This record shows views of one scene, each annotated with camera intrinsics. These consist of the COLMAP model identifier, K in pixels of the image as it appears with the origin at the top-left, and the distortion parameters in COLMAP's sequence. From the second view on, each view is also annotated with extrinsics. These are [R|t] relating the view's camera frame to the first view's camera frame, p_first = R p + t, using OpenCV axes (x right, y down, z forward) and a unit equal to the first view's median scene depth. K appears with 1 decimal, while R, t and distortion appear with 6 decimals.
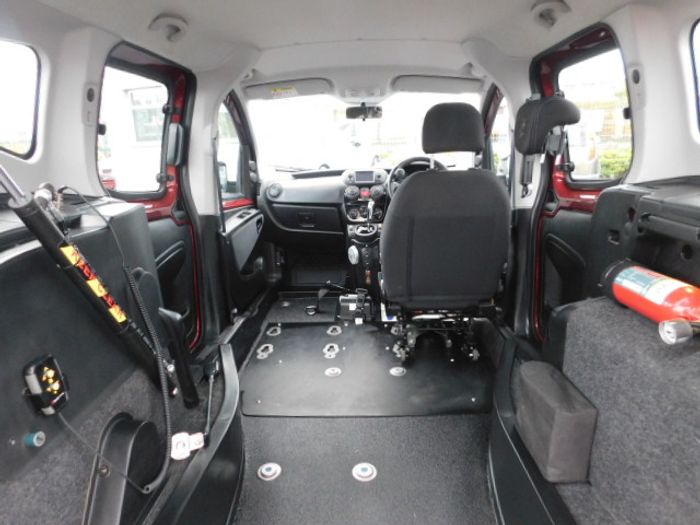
lens RADIAL K [[457.9, 0, 350.0], [0, 457.9, 262.5], [0, 0, 1]] dist [-0.072238, 0.062740]
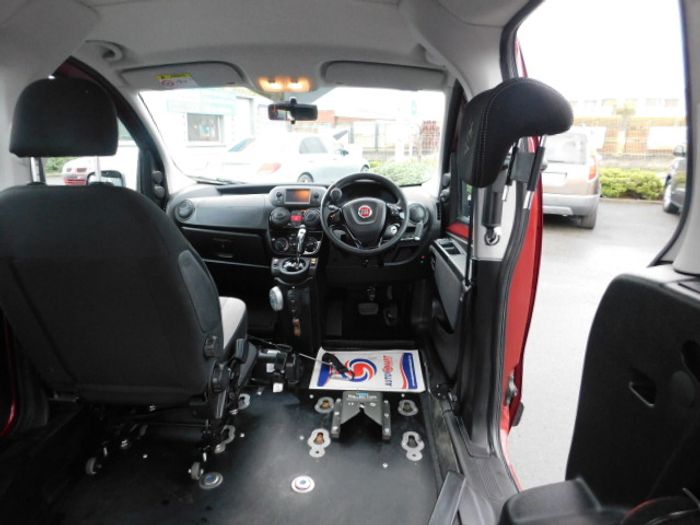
lens RADIAL K [[457.9, 0, 350.0], [0, 457.9, 262.5], [0, 0, 1]] dist [-0.072238, 0.062740]
pose [[0.999273, 0.037735, 0.005353, 0.123408], [-0.037651, 0.999177, -0.015069, -0.069077], [-0.005917, 0.014857, 0.999872, 0.235567]]
